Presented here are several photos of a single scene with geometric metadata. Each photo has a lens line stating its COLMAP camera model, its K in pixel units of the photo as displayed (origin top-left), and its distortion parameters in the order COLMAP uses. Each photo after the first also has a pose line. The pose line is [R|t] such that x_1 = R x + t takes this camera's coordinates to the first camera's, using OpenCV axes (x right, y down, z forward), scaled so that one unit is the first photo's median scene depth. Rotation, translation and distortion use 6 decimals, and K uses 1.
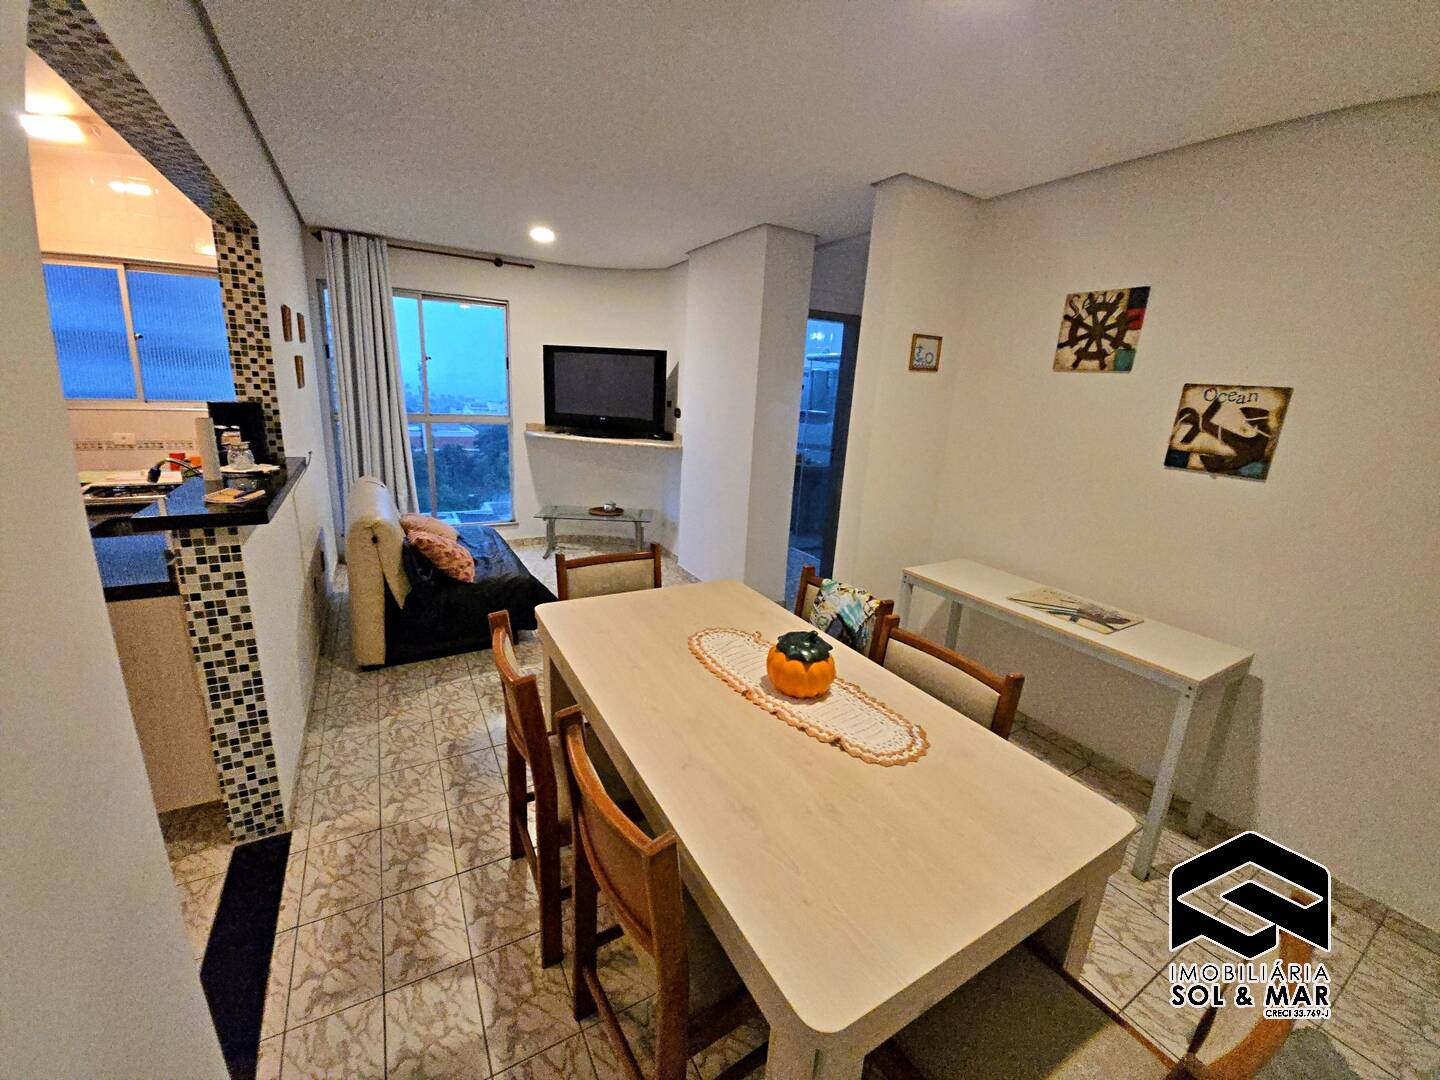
lens RADIAL K [[577.0, 0, 725.0], [0, 577.0, 544.1], [0, 0, 1]] dist [-0.005755, -0.001427]
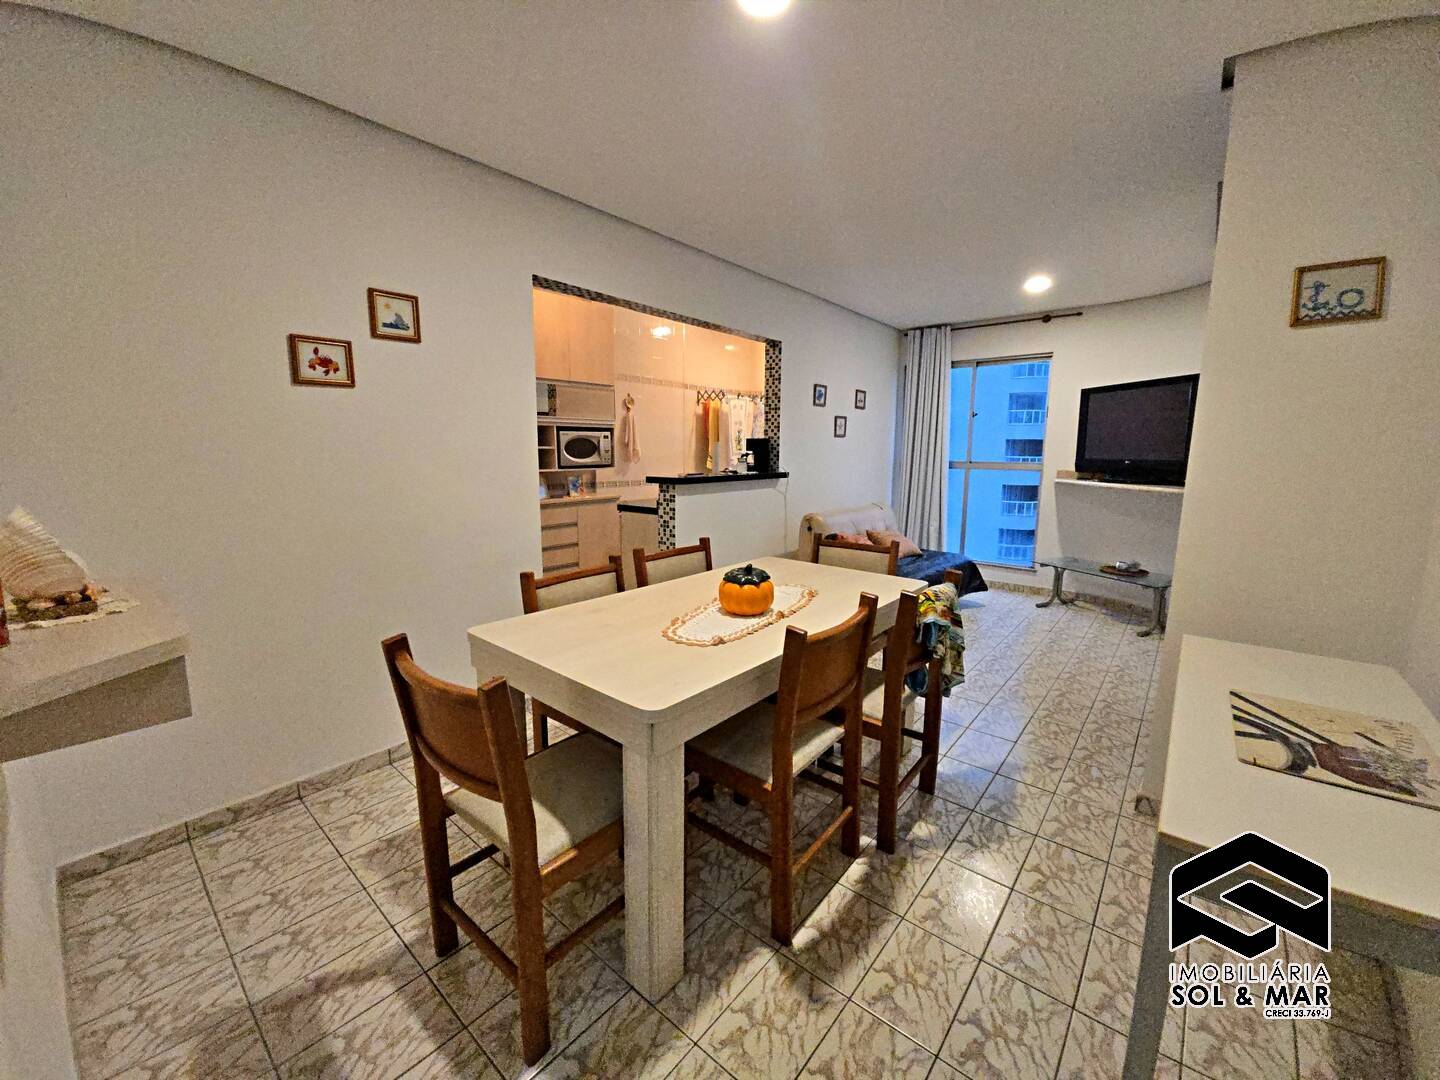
lens RADIAL K [[577.0, 0, 701.6], [0, 577.0, 537.0], [0, 0, 1]] dist [-0.005755, -0.001427]
pose [[0.305898, 0.093150, -0.947496, 0.816525], [-0.243543, 0.969746, 0.016709, 0.063475], [0.920388, 0.225644, 0.319329, 0.313715]]
